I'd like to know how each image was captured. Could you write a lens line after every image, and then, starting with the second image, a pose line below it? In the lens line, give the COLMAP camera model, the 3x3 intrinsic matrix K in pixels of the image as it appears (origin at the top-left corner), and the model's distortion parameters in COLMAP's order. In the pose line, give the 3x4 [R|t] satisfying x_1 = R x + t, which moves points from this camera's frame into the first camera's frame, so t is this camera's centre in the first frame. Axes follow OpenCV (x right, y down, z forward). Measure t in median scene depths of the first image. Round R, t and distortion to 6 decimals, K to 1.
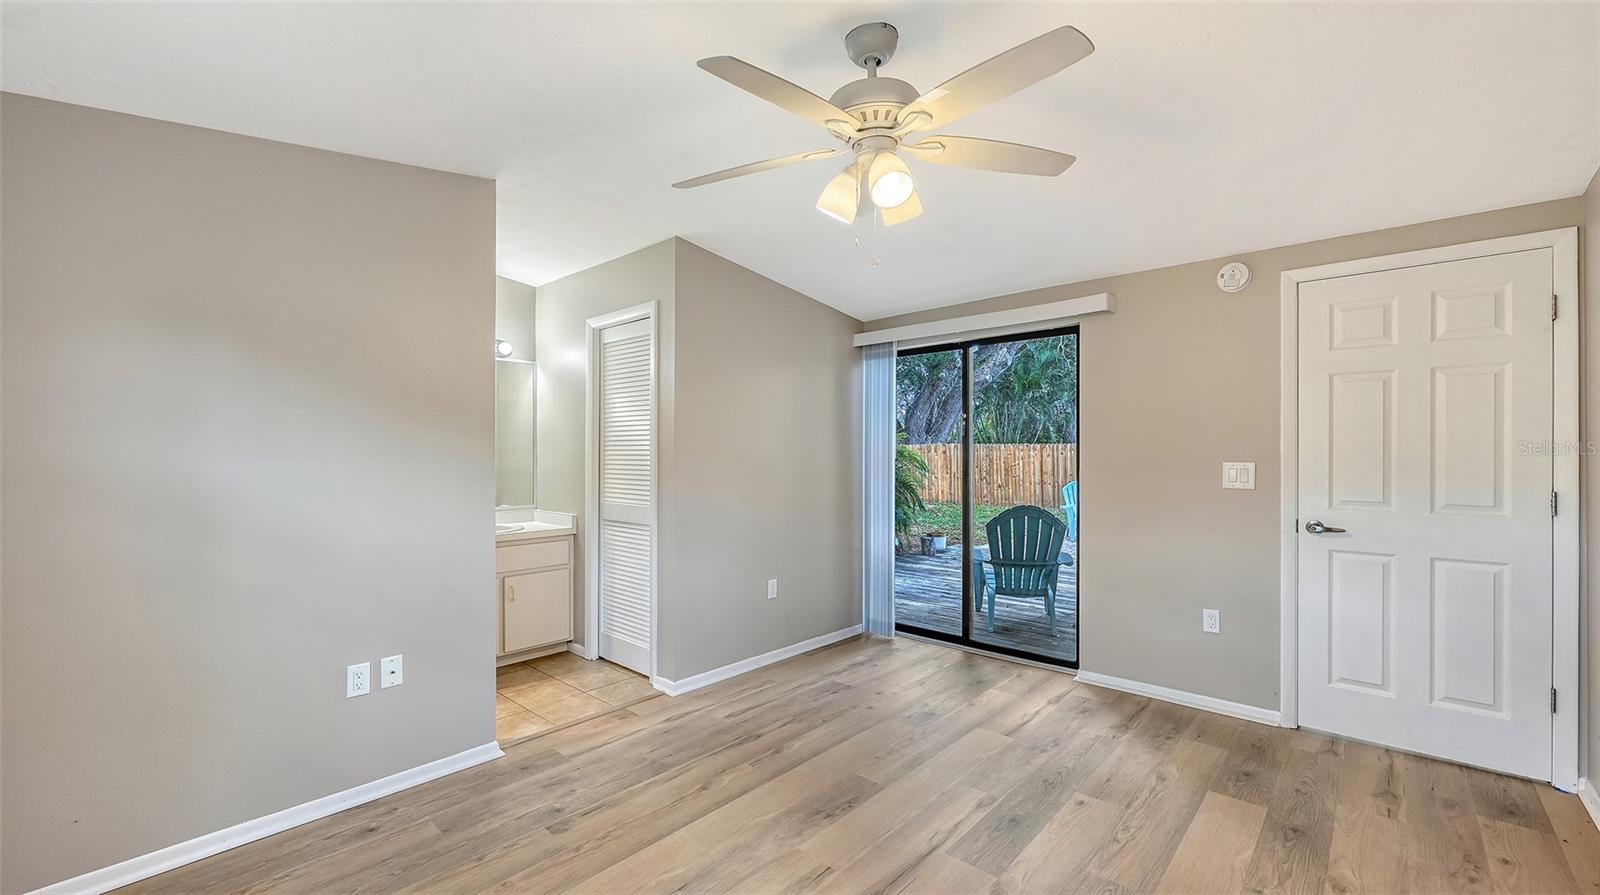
lens RADIAL K [[658.0, 0, 804.6], [0, 658.0, 455.4], [0, 0, 1]] dist [0.000625, 0.000140]
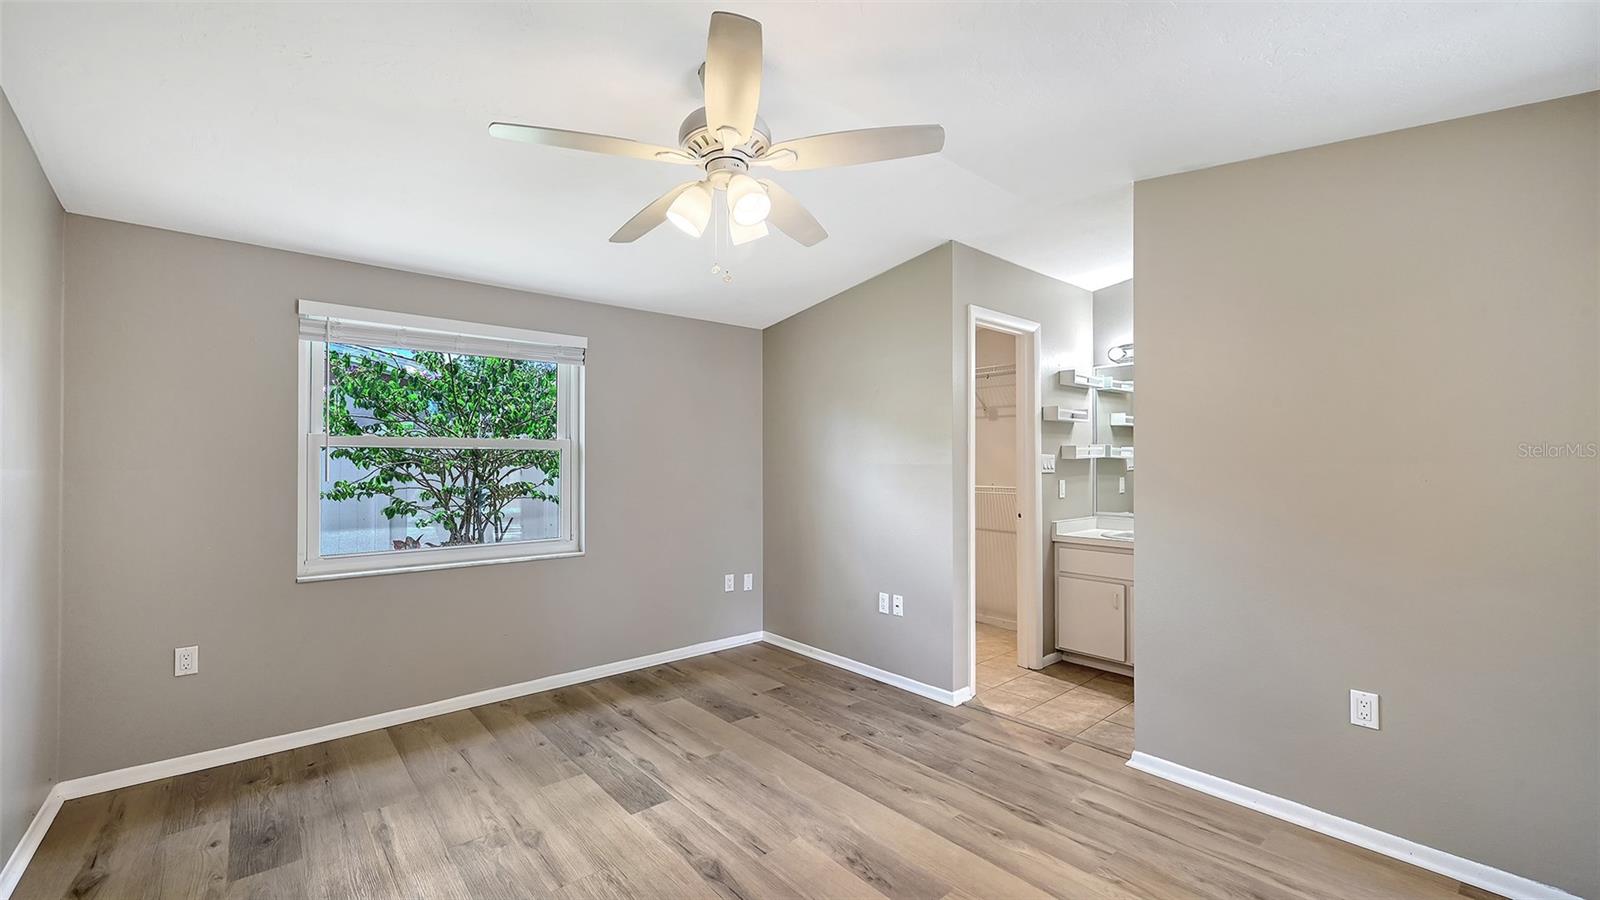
lens RADIAL K [[658.0, 0, 804.6], [0, 658.0, 457.9], [0, 0, 1]] dist [0.000625, 0.000140]
pose [[-0.143917, -0.005691, -0.989573, 0.792619], [-0.001439, 0.999984, -0.005542, 0.001368], [0.989589, 0.000626, -0.143923, 0.899199]]
